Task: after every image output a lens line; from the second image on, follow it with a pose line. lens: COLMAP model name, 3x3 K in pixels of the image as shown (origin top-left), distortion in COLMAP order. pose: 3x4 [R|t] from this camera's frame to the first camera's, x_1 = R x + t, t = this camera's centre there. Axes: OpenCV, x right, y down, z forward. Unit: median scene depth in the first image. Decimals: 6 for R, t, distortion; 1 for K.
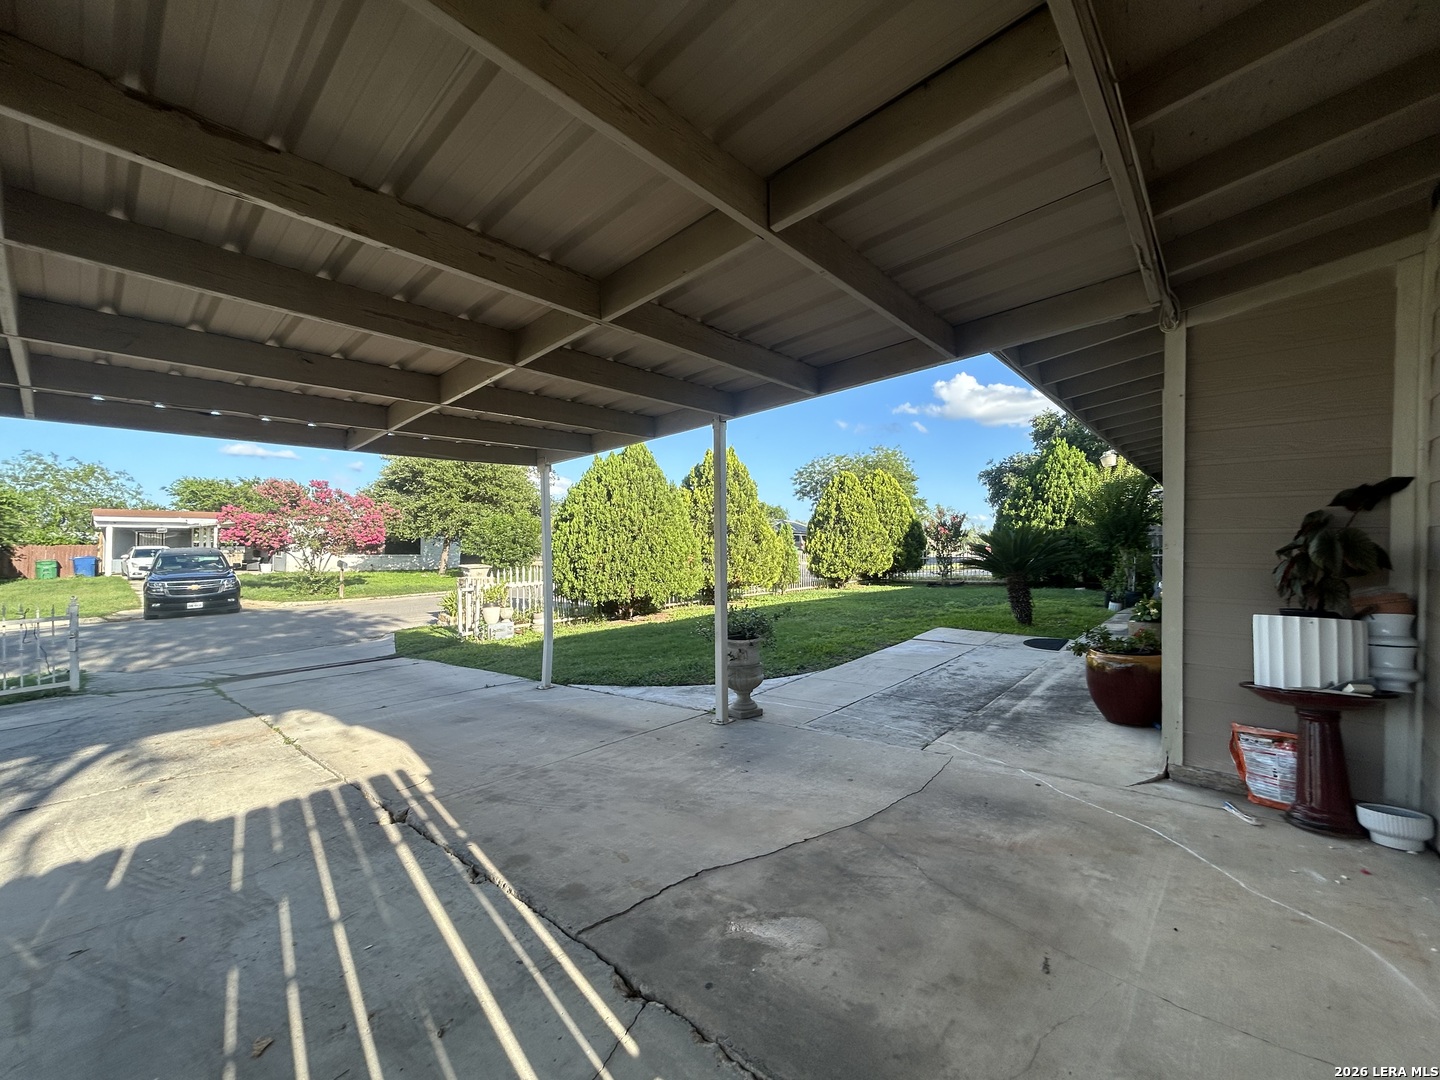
lens RADIAL K [[580.3, 0, 716.5], [0, 580.3, 540.4], [0, 0, 1]] dist [-0.001064, 0.000386]
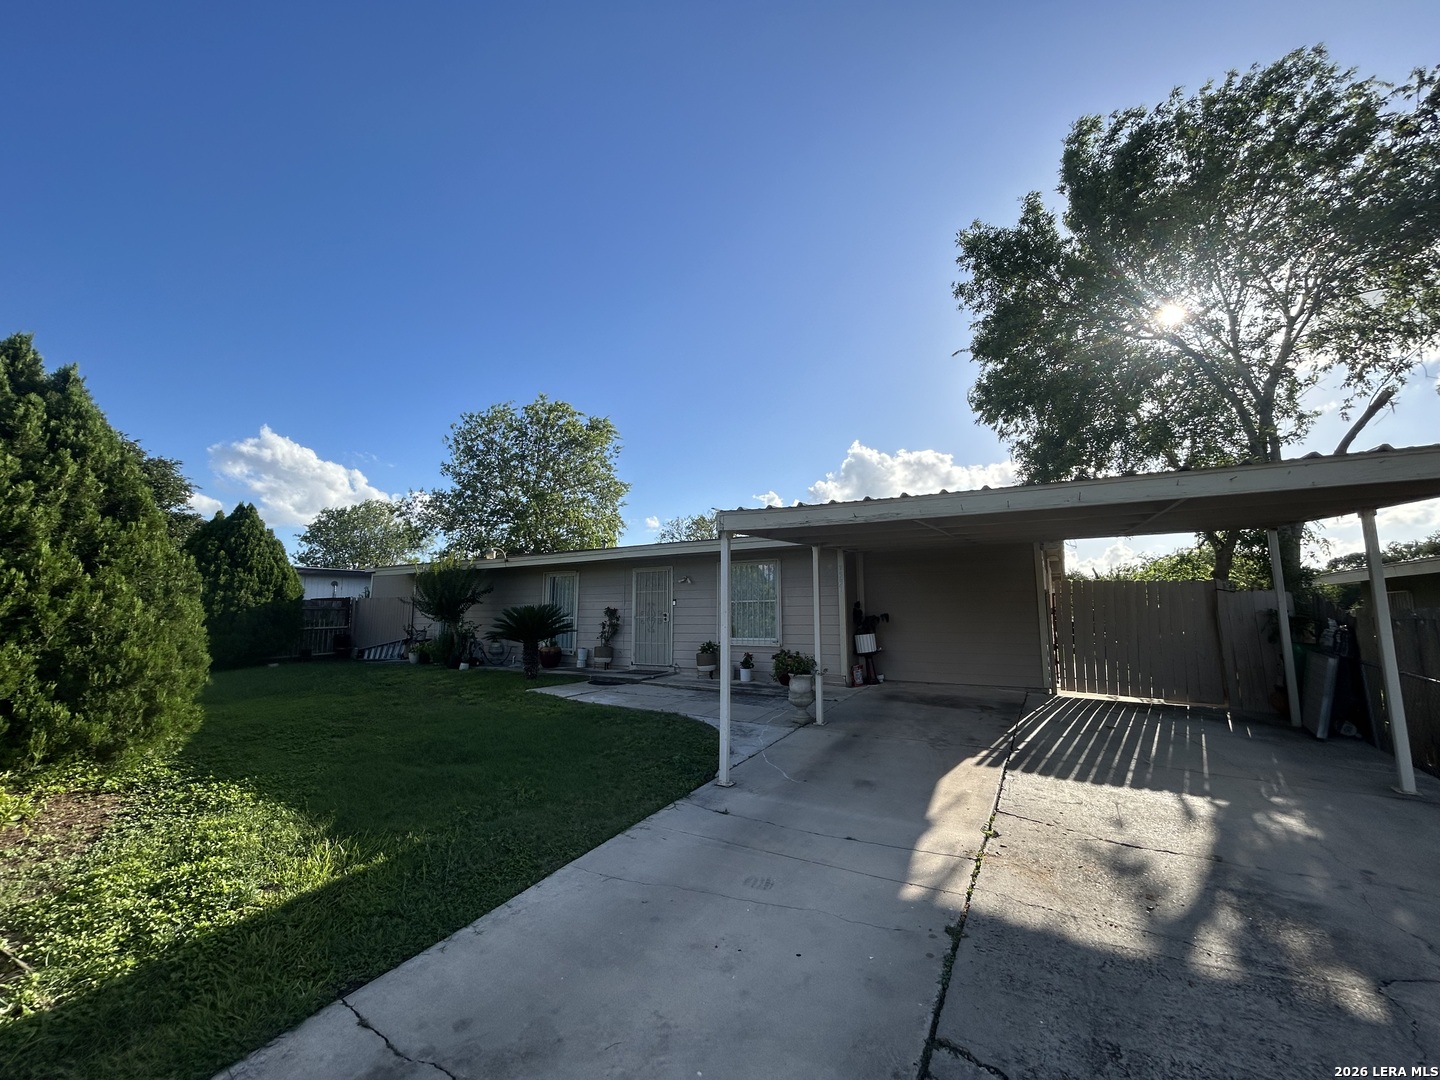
lens RADIAL K [[580.3, 0, 716.5], [0, 580.3, 540.4], [0, 0, 1]] dist [-0.001064, 0.000386]
pose [[-0.198897, 0.126294, 0.971849, -0.548571], [-0.003919, 0.991551, -0.129656, 0.001632], [-0.980013, -0.029597, -0.196722, 0.551502]]
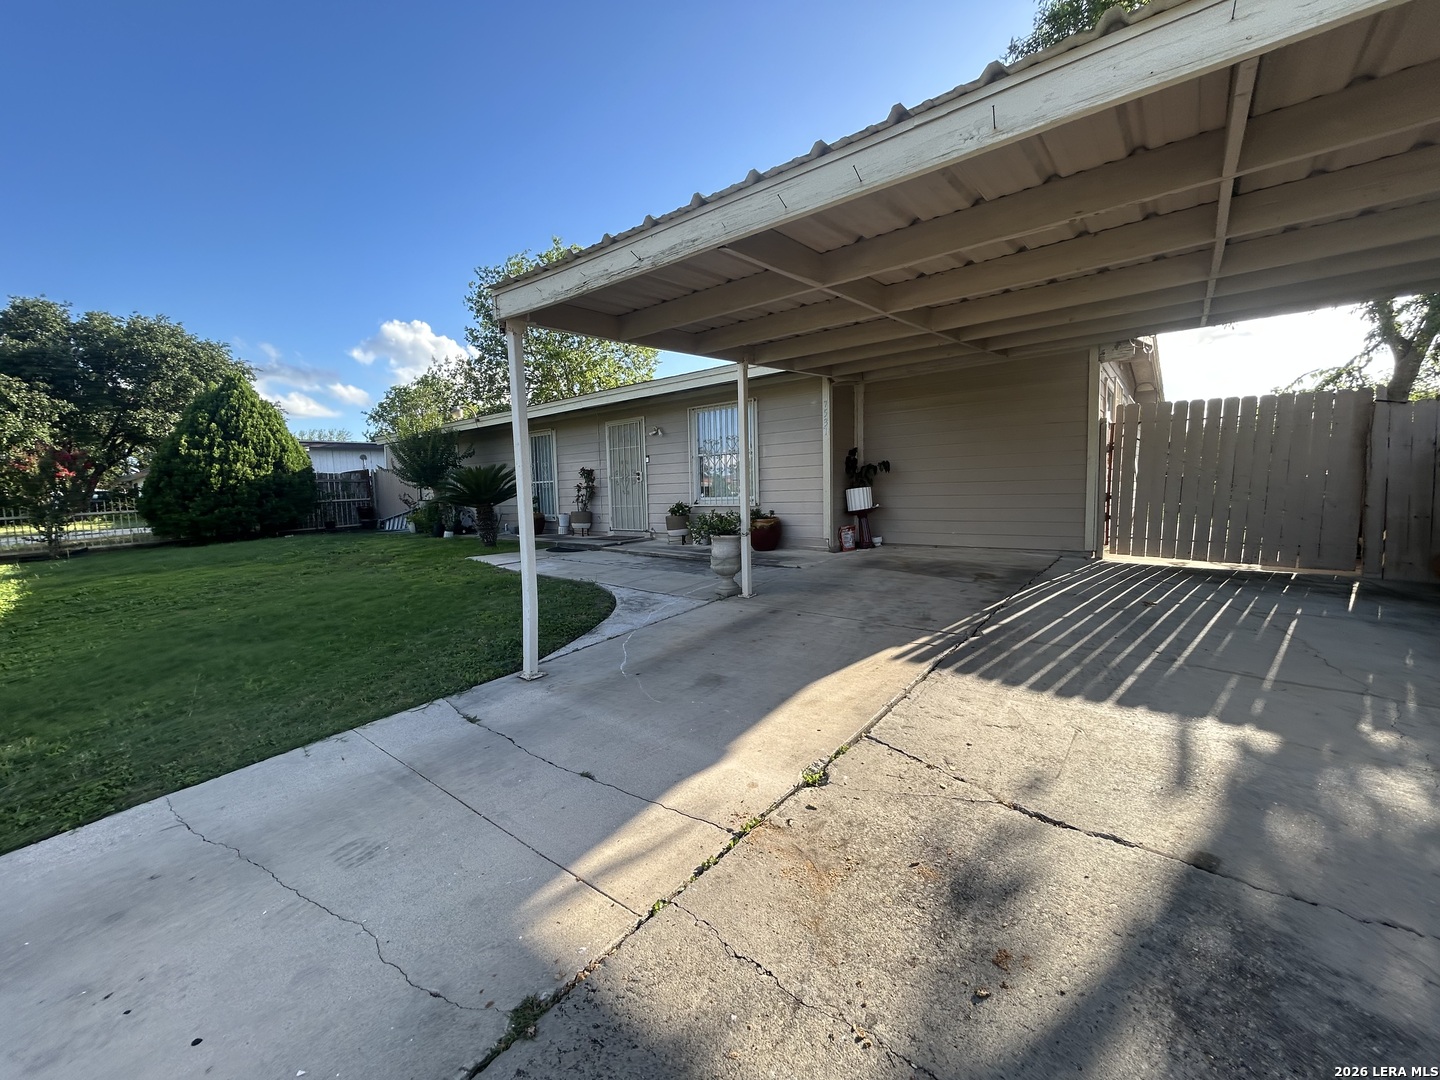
lens RADIAL K [[580.3, 0, 716.5], [0, 580.3, 540.4], [0, 0, 1]] dist [-0.001064, 0.000386]
pose [[-0.046258, -0.086999, 0.995134, -0.432766], [0.021026, 0.995895, 0.088043, 0.023038], [-0.998708, 0.024996, -0.044239, 0.378003]]
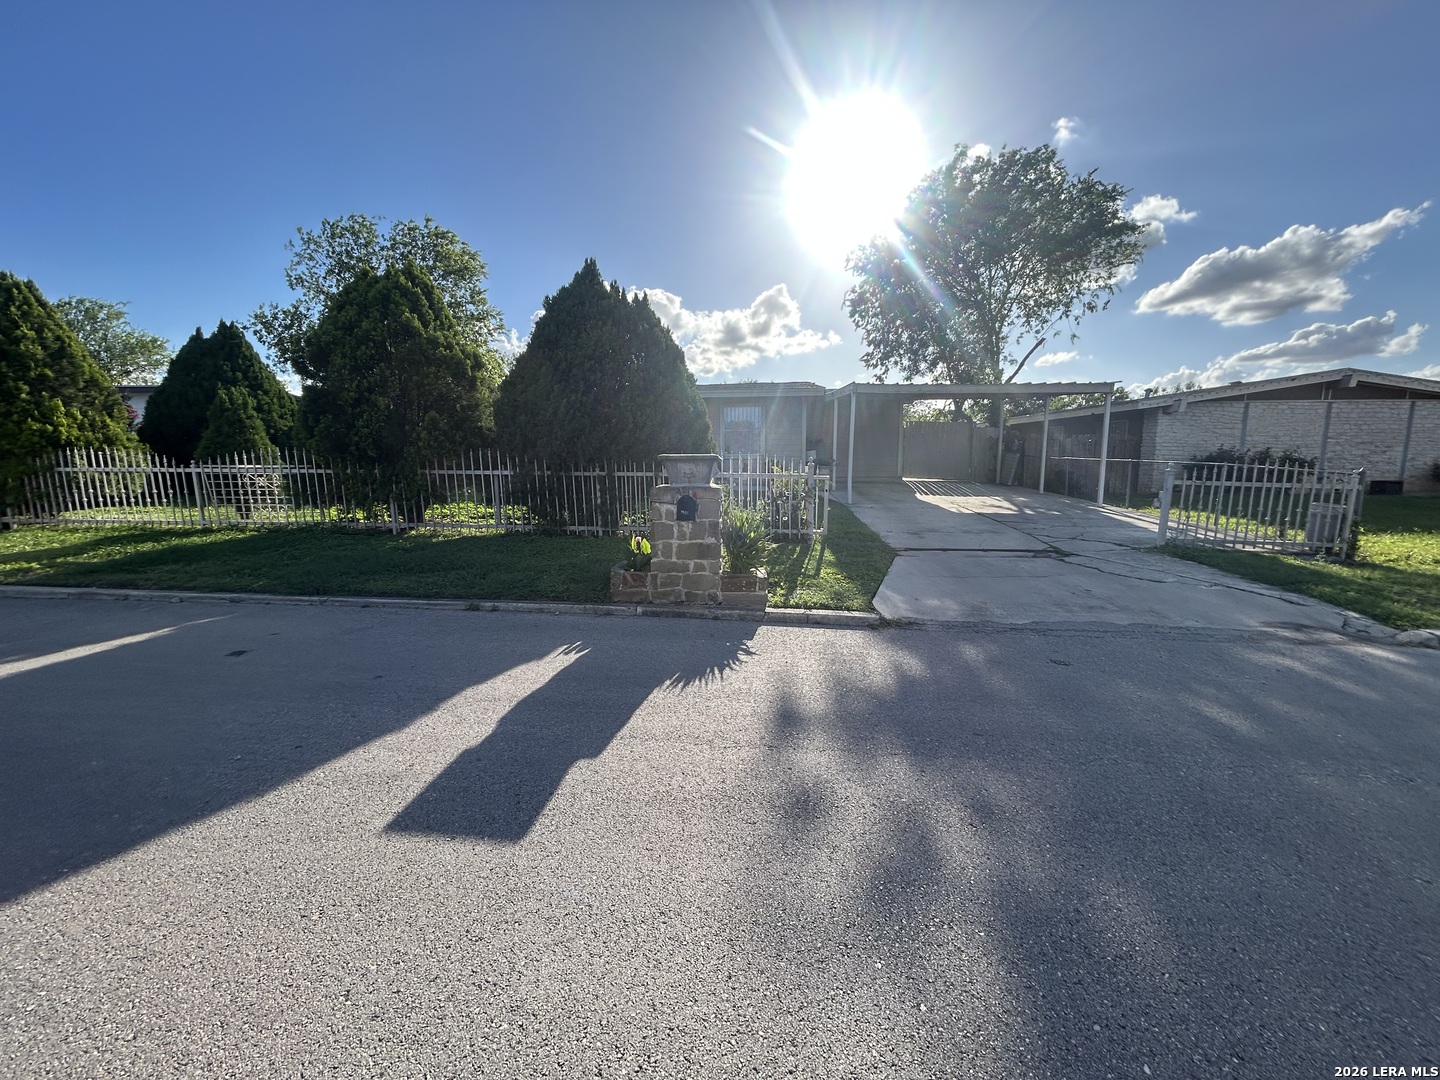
lens RADIAL K [[569.6, 0, 720.0], [0, 569.6, 540.0], [0, 0, 1]] dist [-0.000762, 0.000053]
pose [[-0.622096, -0.111691, 0.774933, -0.730085], [0.000567, 0.989708, 0.143102, 0.042200], [-0.782940, 0.089462, -0.615630, 1.201459]]
